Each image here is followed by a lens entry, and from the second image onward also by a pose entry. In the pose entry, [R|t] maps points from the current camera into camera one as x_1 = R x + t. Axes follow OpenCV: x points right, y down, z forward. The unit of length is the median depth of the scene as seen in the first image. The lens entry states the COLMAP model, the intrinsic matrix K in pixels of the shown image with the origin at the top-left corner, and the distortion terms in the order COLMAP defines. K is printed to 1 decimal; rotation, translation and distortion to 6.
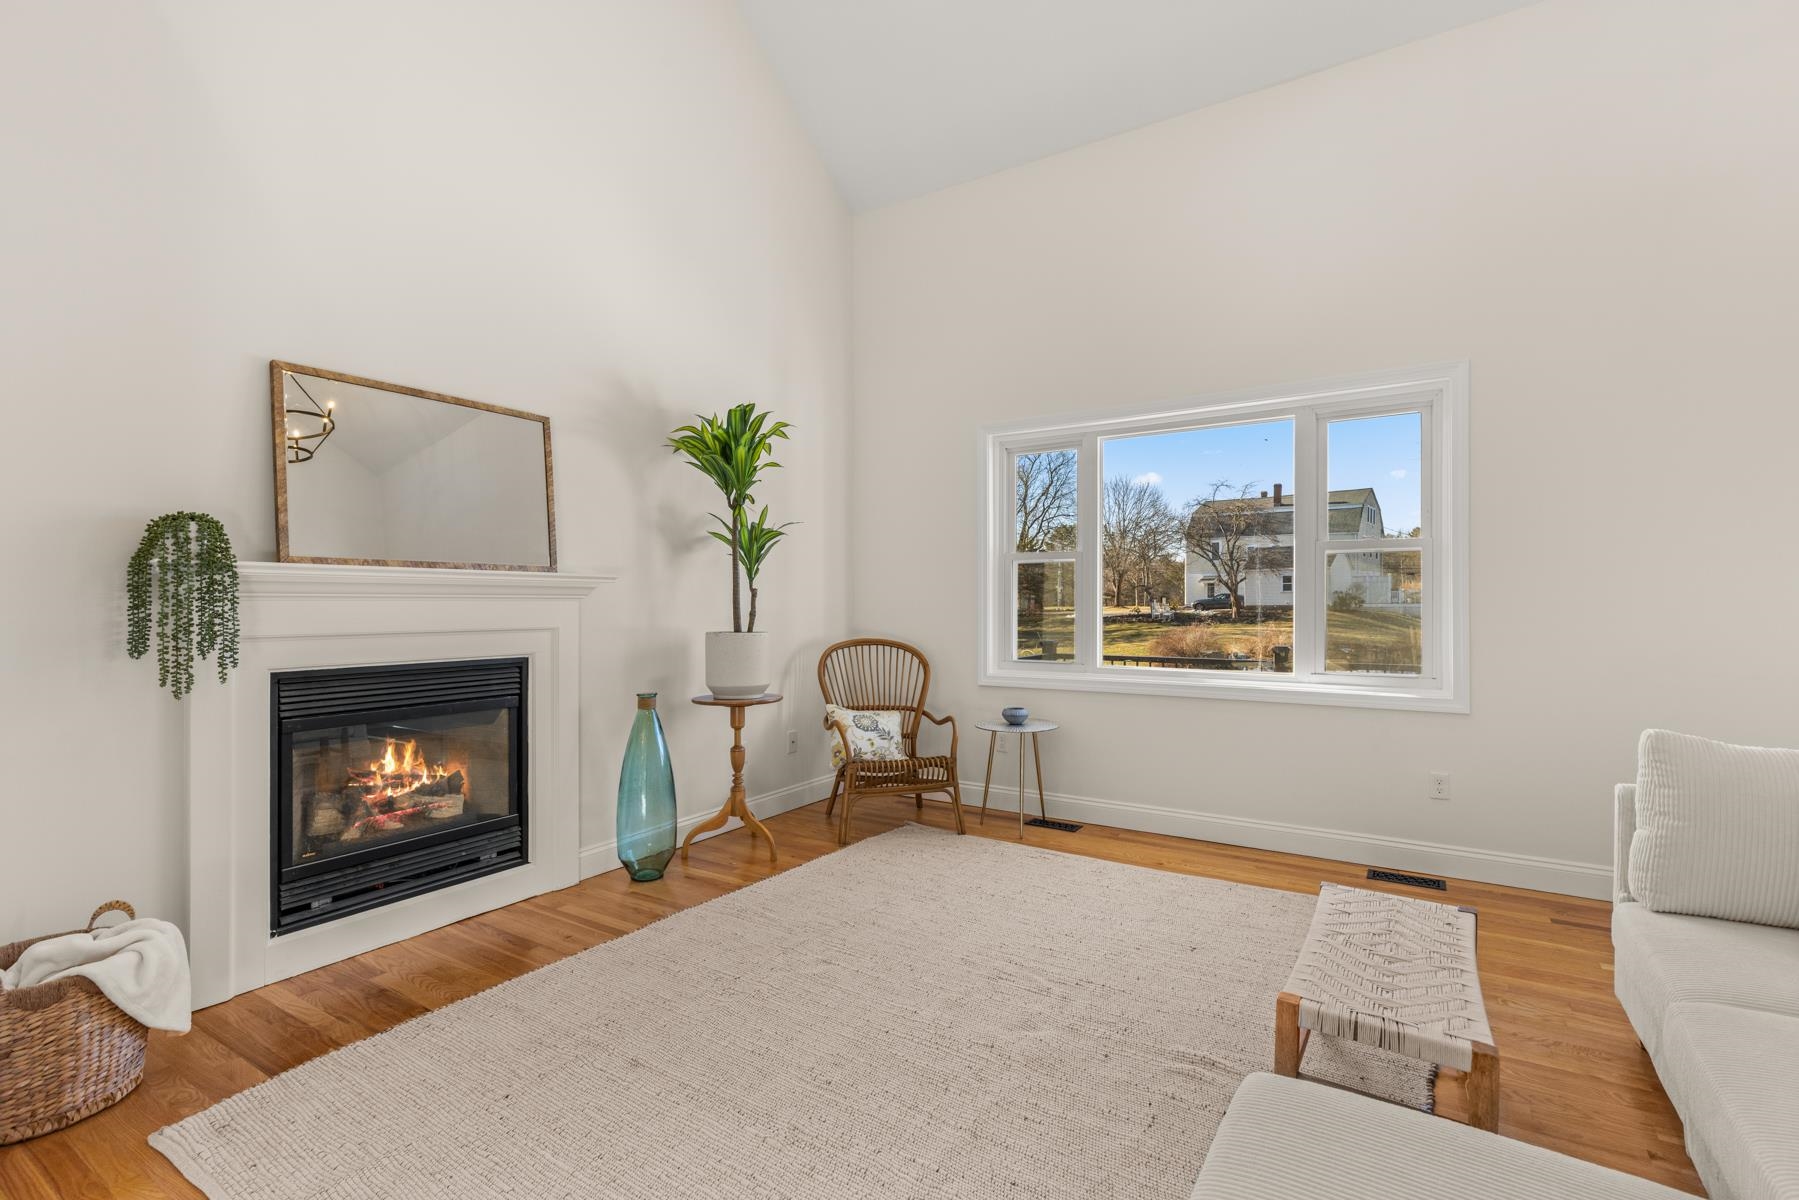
lens RADIAL K [[828.4, 0, 899.6], [0, 828.4, 605.2], [0, 0, 1]] dist [0.009678, -0.002100]
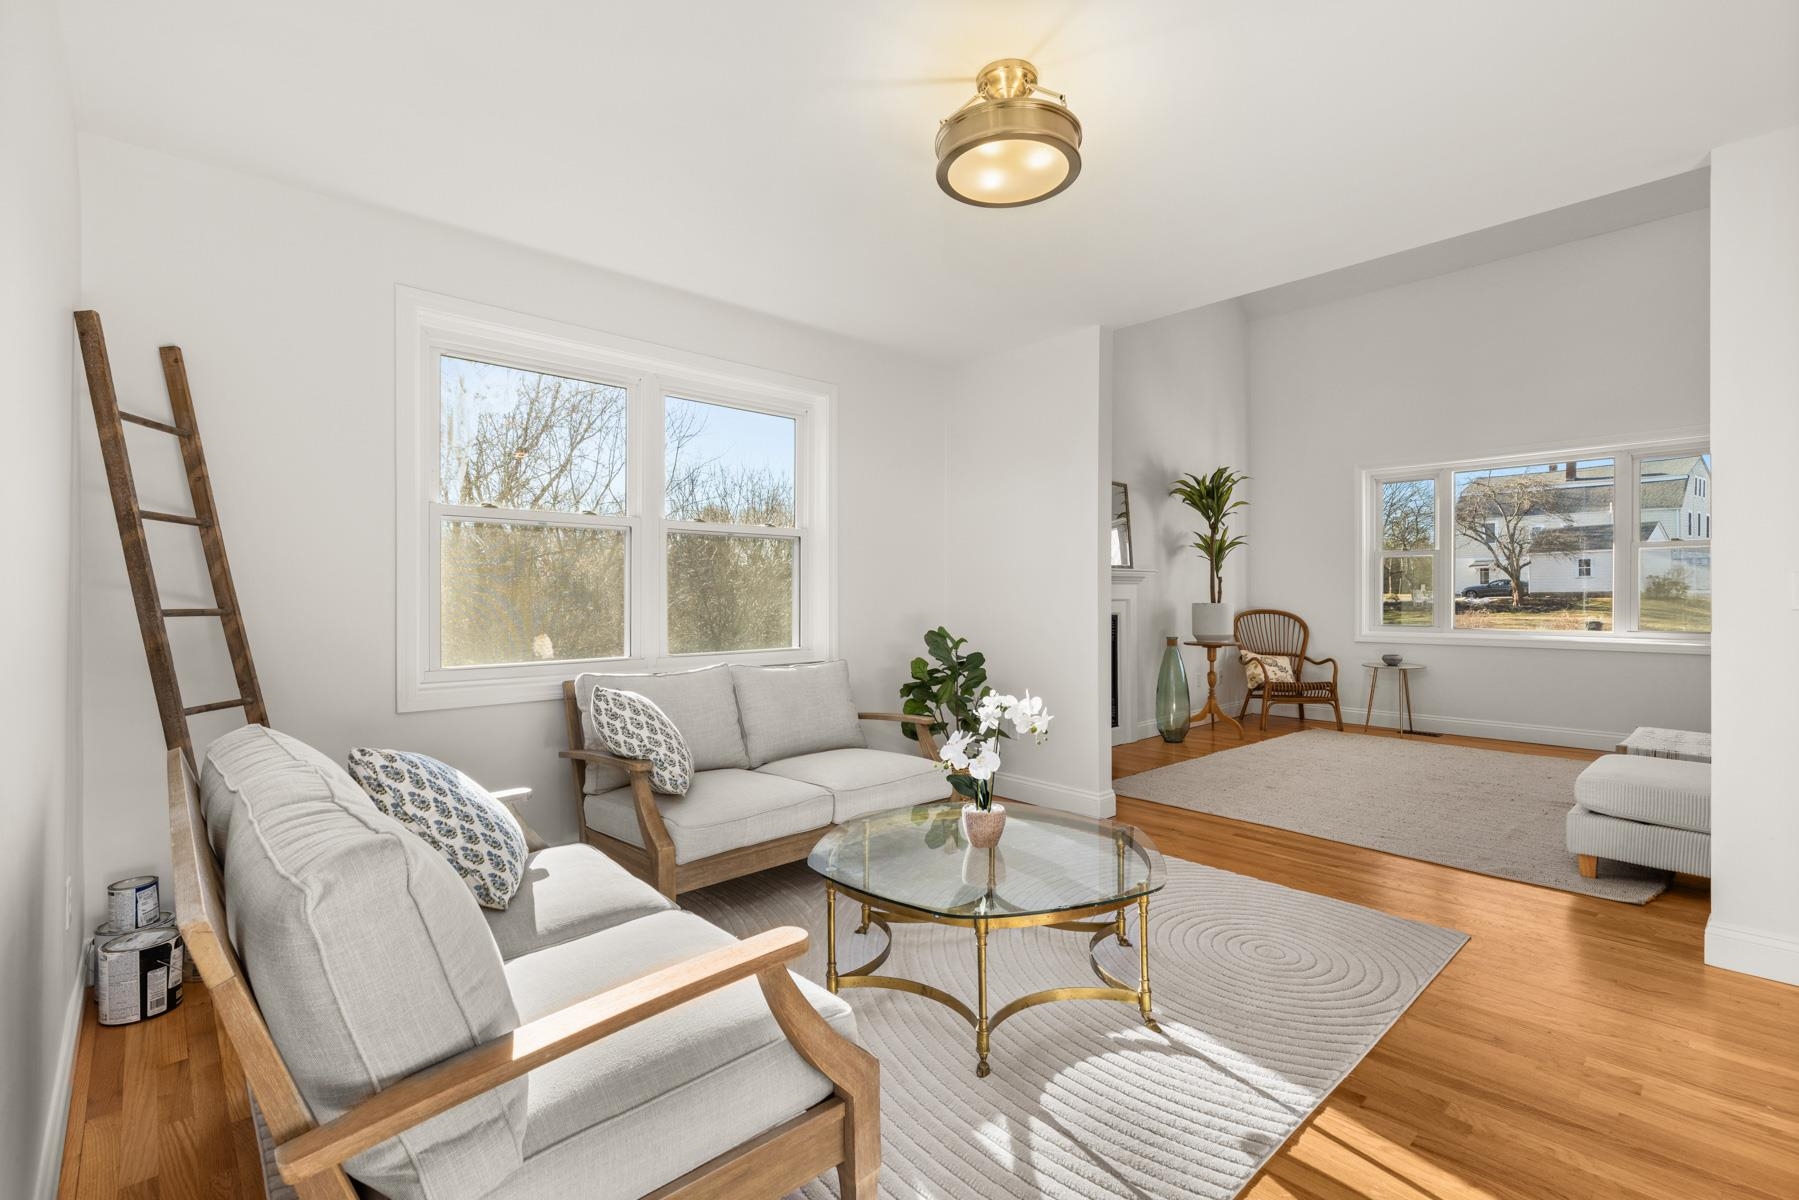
lens RADIAL K [[828.4, 0, 883.6], [0, 828.4, 595.0], [0, 0, 1]] dist [0.009678, -0.002100]
pose [[0.966305, -0.002708, -0.257384, -0.356378], [0.002798, 0.999996, -0.000016, 0.013383], [0.257384, -0.000705, 0.966309, -0.687135]]
